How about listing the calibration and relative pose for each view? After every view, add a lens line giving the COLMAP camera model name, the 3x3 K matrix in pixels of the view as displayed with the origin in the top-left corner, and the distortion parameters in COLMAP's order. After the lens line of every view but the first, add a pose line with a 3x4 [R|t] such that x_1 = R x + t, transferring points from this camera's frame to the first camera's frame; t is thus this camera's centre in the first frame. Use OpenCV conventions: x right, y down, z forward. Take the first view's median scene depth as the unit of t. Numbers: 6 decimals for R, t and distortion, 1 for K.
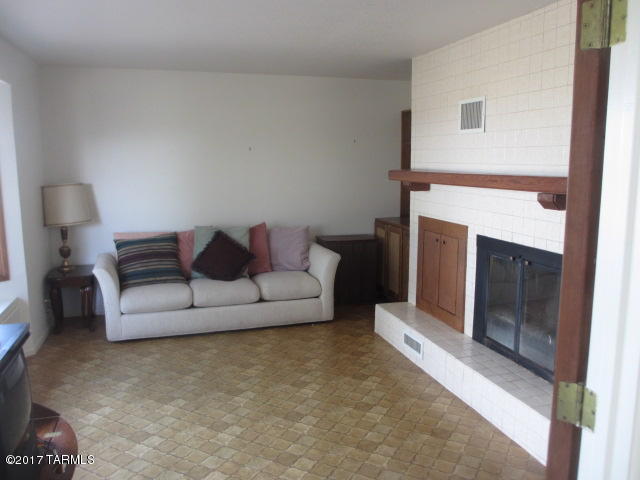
lens RADIAL K [[538.3, 0, 320.0], [0, 538.3, 240.0], [0, 0, 1]] dist [-0.005206, -0.004260]
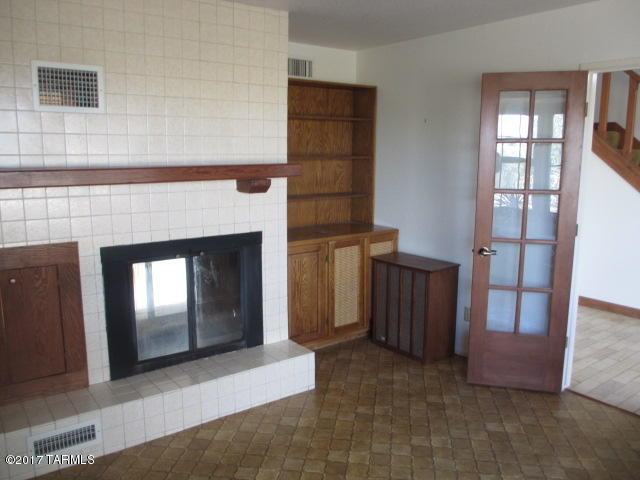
lens RADIAL K [[538.3, 0, 320.0], [0, 538.3, 240.0], [0, 0, 1]] dist [-0.005206, -0.004260]
pose [[-0.338865, -0.154532, 0.928057, -0.572115], [0.140656, 0.967012, 0.212377, -0.152830], [-0.930261, 0.202504, -0.305951, 1.031827]]
